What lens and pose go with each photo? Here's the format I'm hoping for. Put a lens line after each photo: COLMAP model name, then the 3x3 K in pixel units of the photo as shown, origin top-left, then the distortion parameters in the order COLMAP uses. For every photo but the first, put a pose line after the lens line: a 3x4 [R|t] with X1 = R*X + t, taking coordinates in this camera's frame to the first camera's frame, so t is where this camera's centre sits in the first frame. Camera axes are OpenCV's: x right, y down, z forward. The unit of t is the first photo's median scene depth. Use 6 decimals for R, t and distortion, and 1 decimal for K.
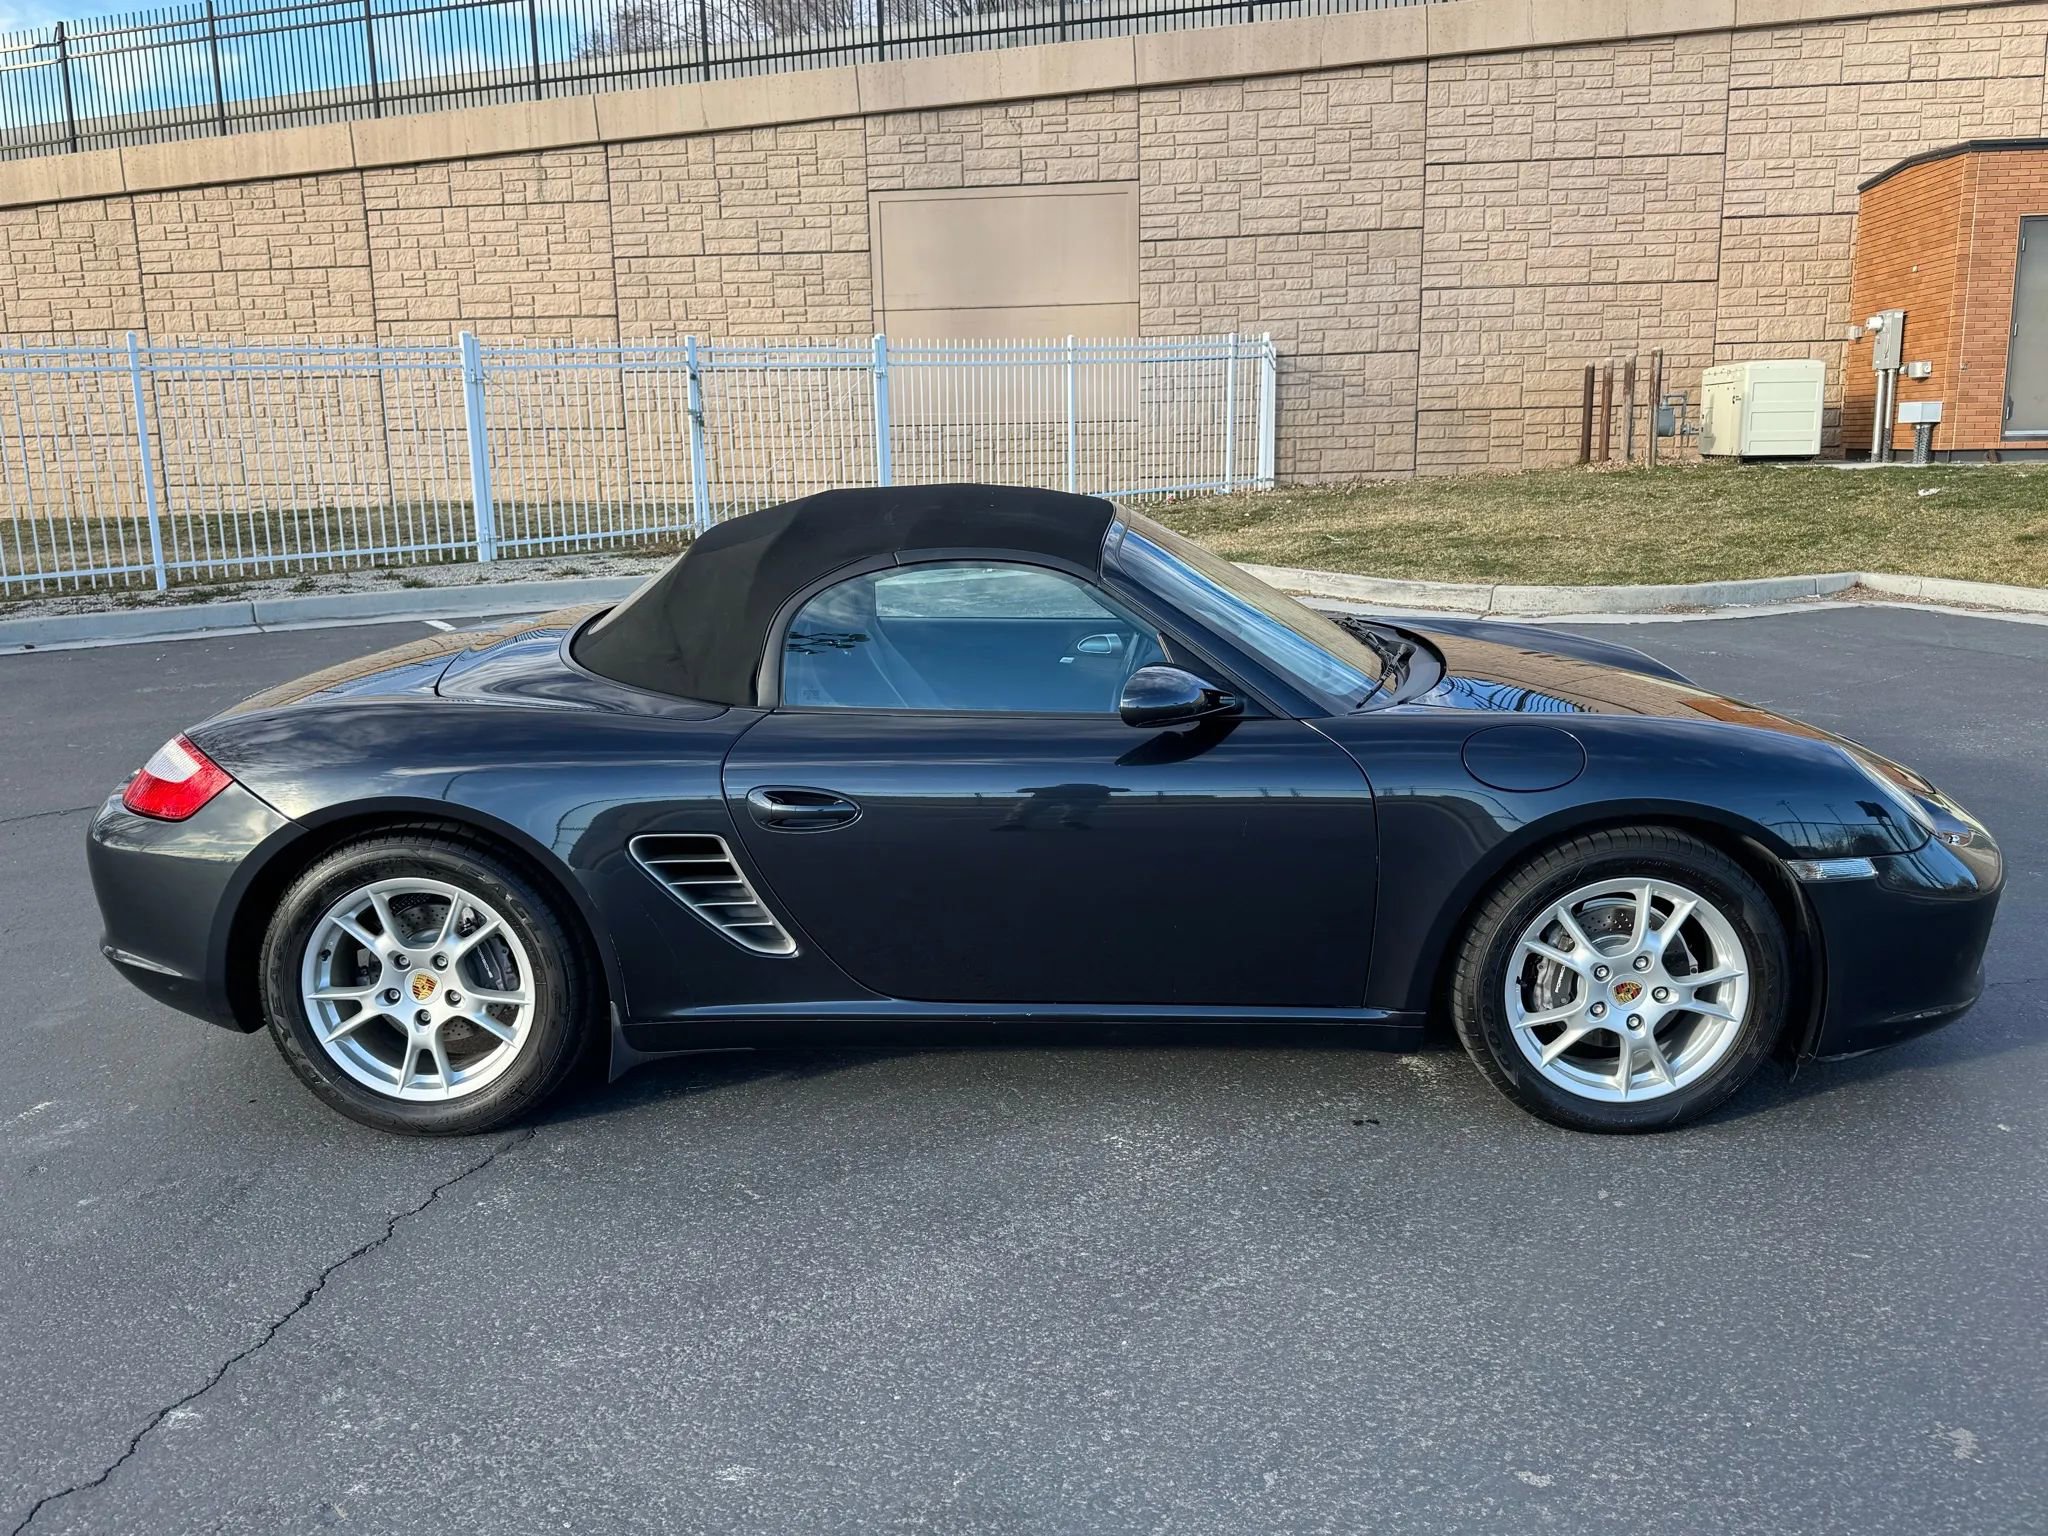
lens RADIAL K [[1631.6, 0, 1025.9], [0, 1631.6, 809.1], [0, 0, 1]] dist [0.072776, -0.112291]
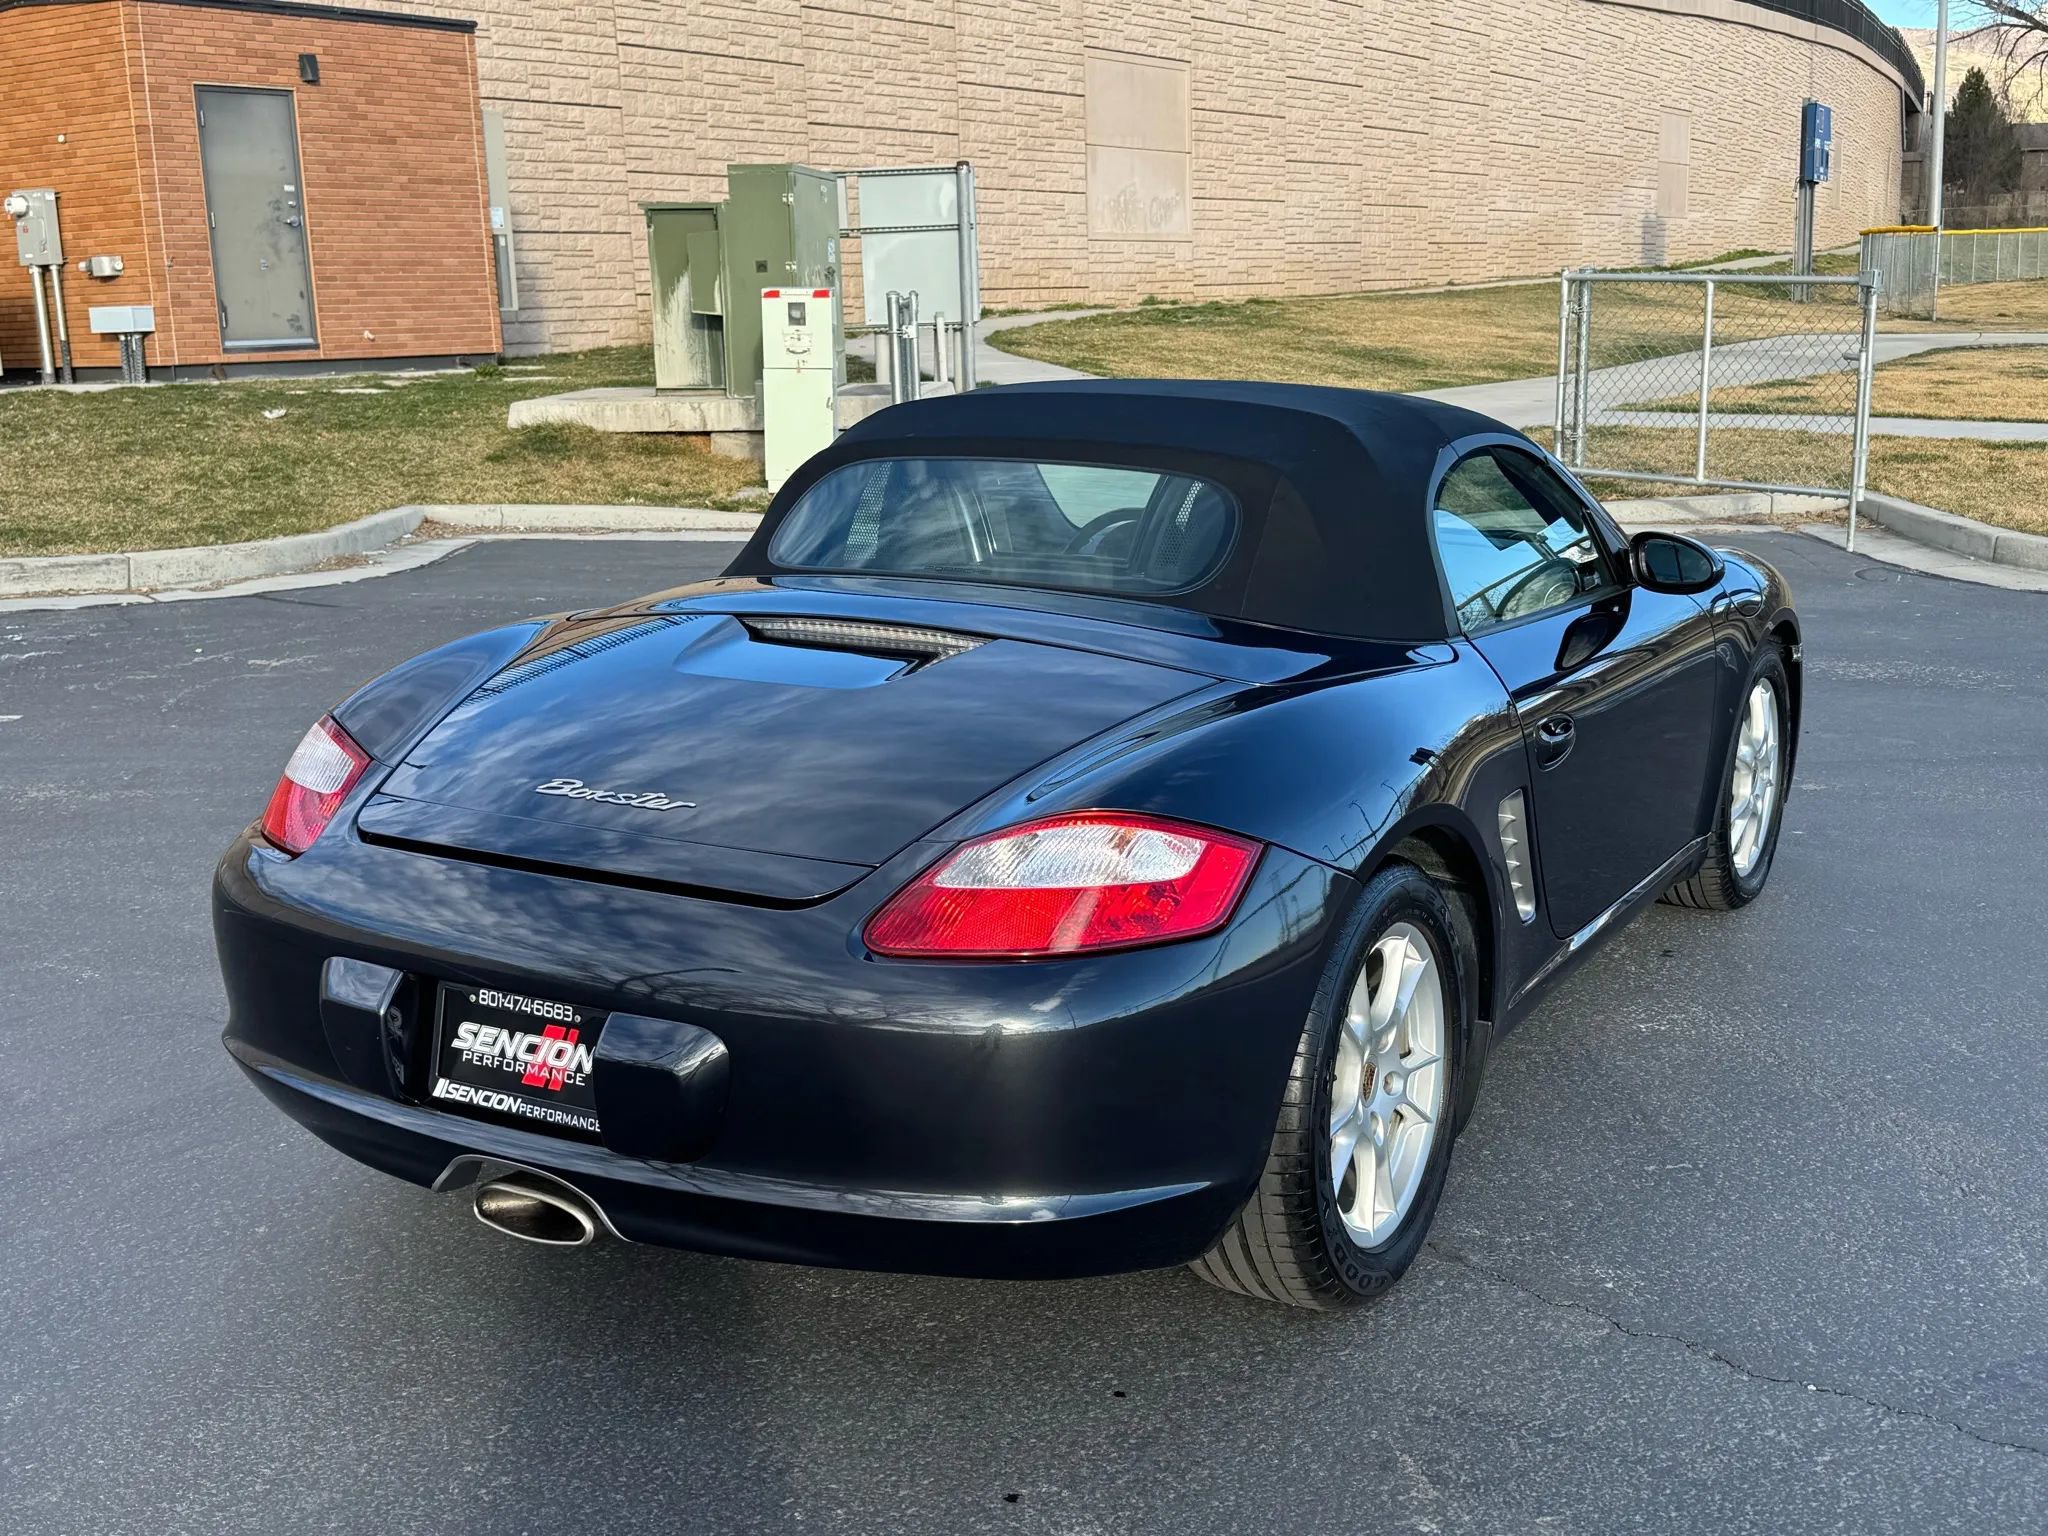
lens RADIAL K [[2202.4, 0, 1014.8], [0, 2202.4, 824.3], [0, 0, 1]] dist [0.129752, -0.279810]
pose [[0.485167, -0.194624, 0.852487, -0.181292], [0.208887, 0.972486, 0.103139, -0.019689], [-0.849105, 0.128034, 0.512472, 0.090018]]
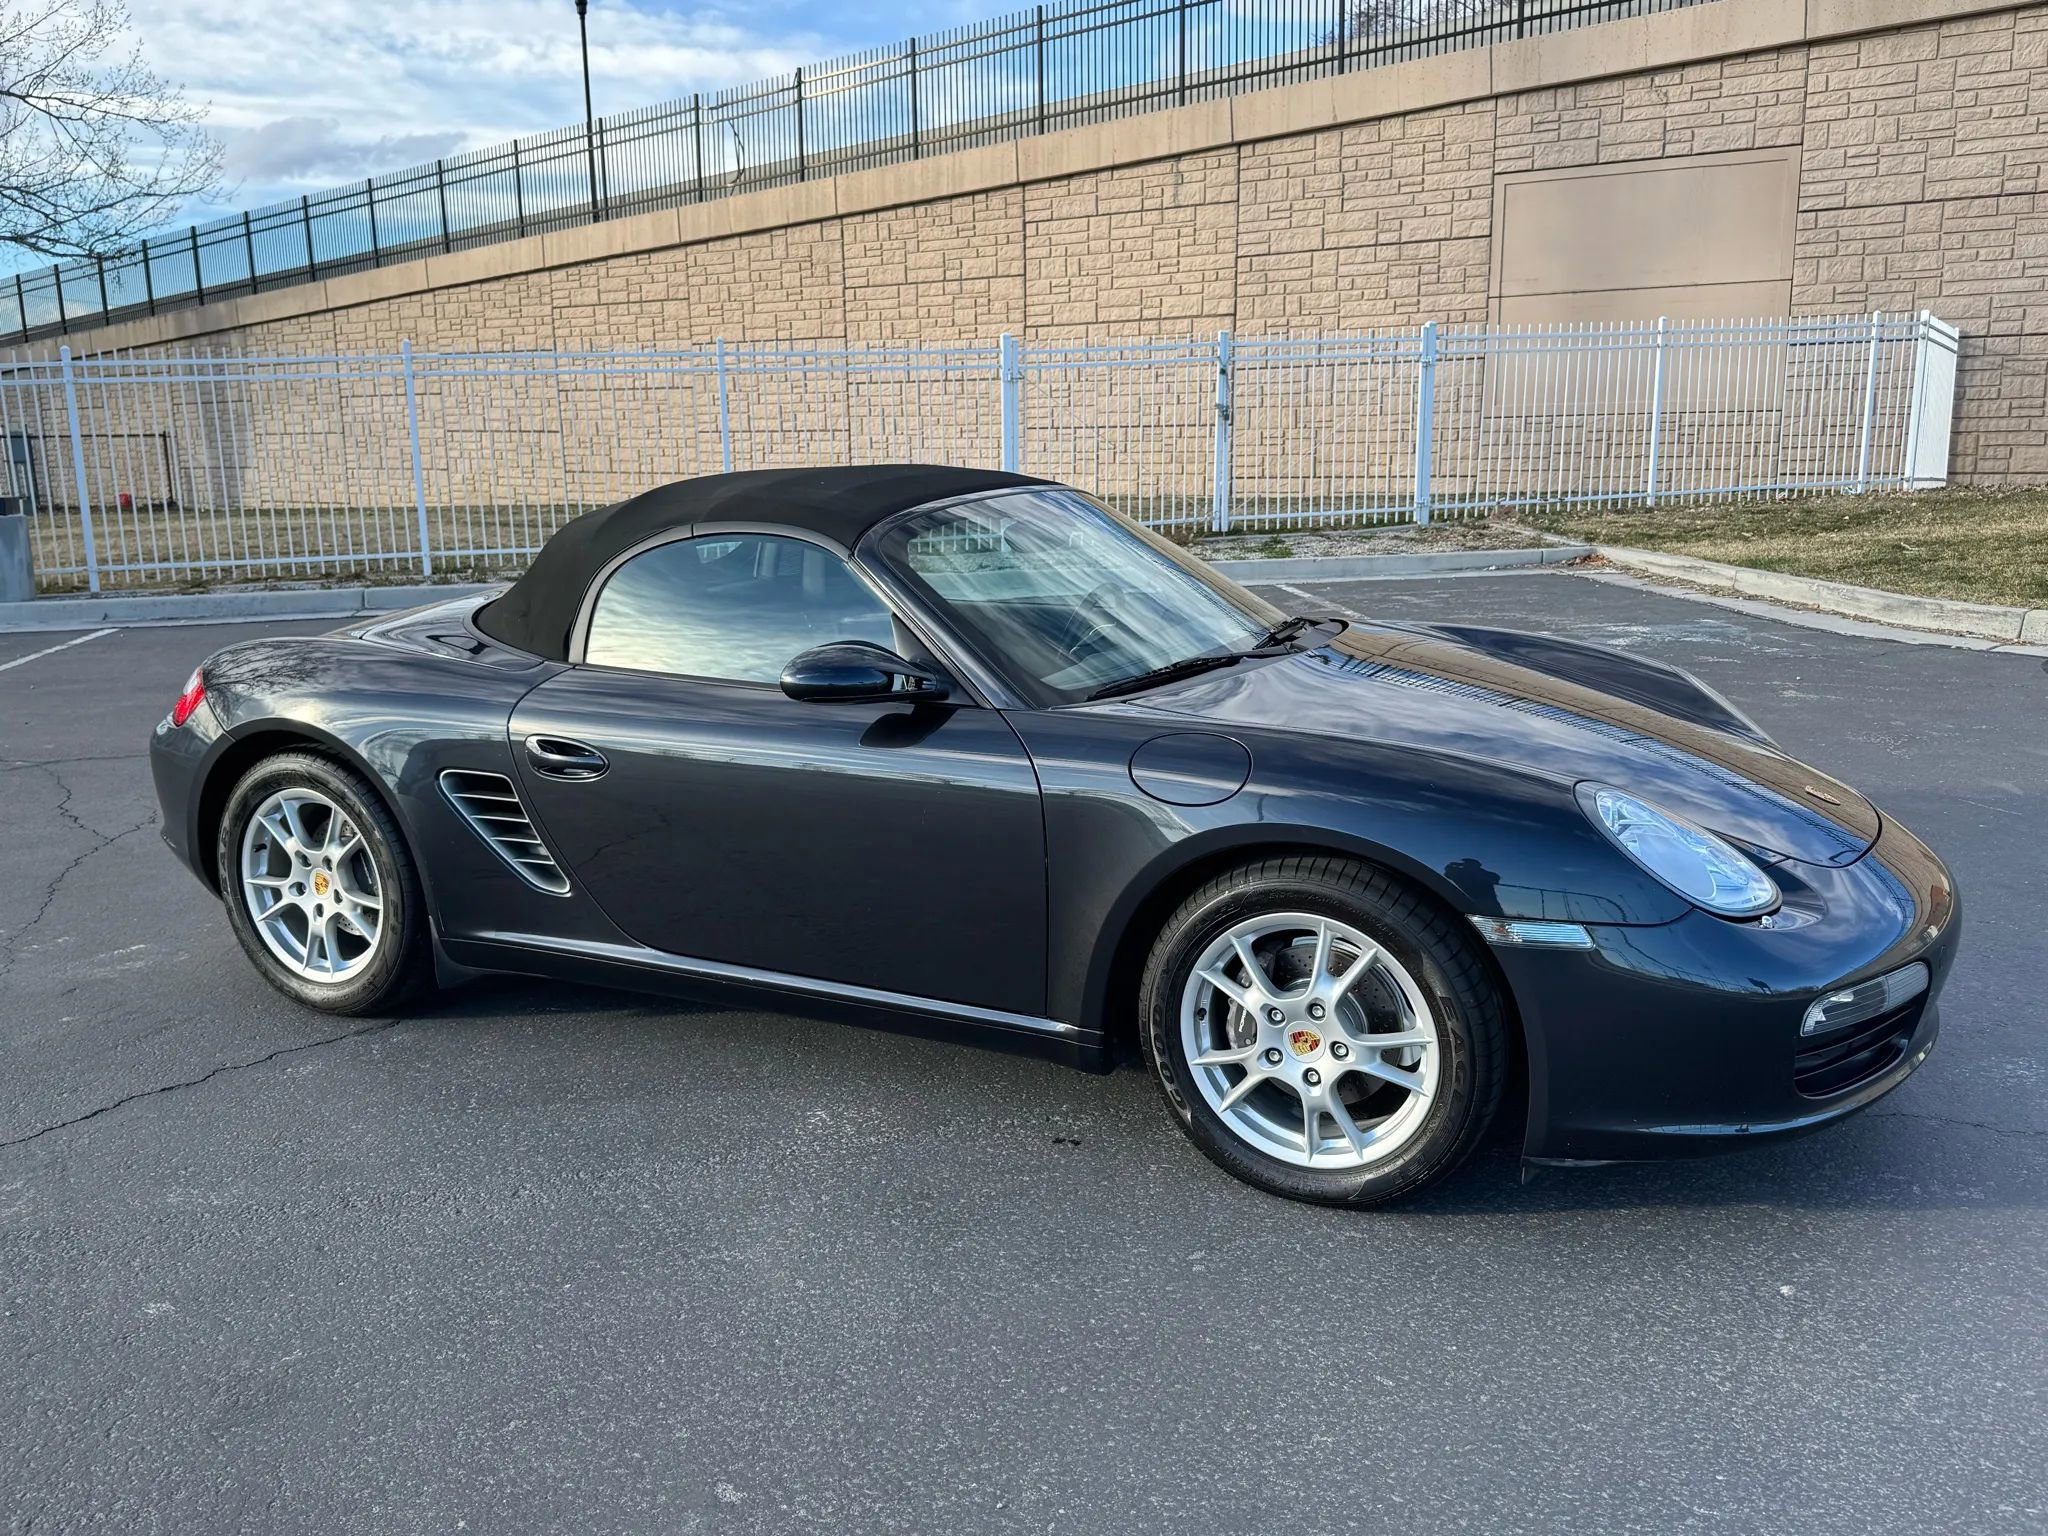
lens RADIAL K [[1631.6, 0, 1025.9], [0, 1631.6, 809.1], [0, 0, 1]] dist [0.072776, -0.112291]
pose [[0.910753, 0.096770, -0.401452, 0.080052], [-0.095822, 0.995144, 0.022493, -0.002979], [0.401680, 0.017982, 0.915604, 0.017347]]
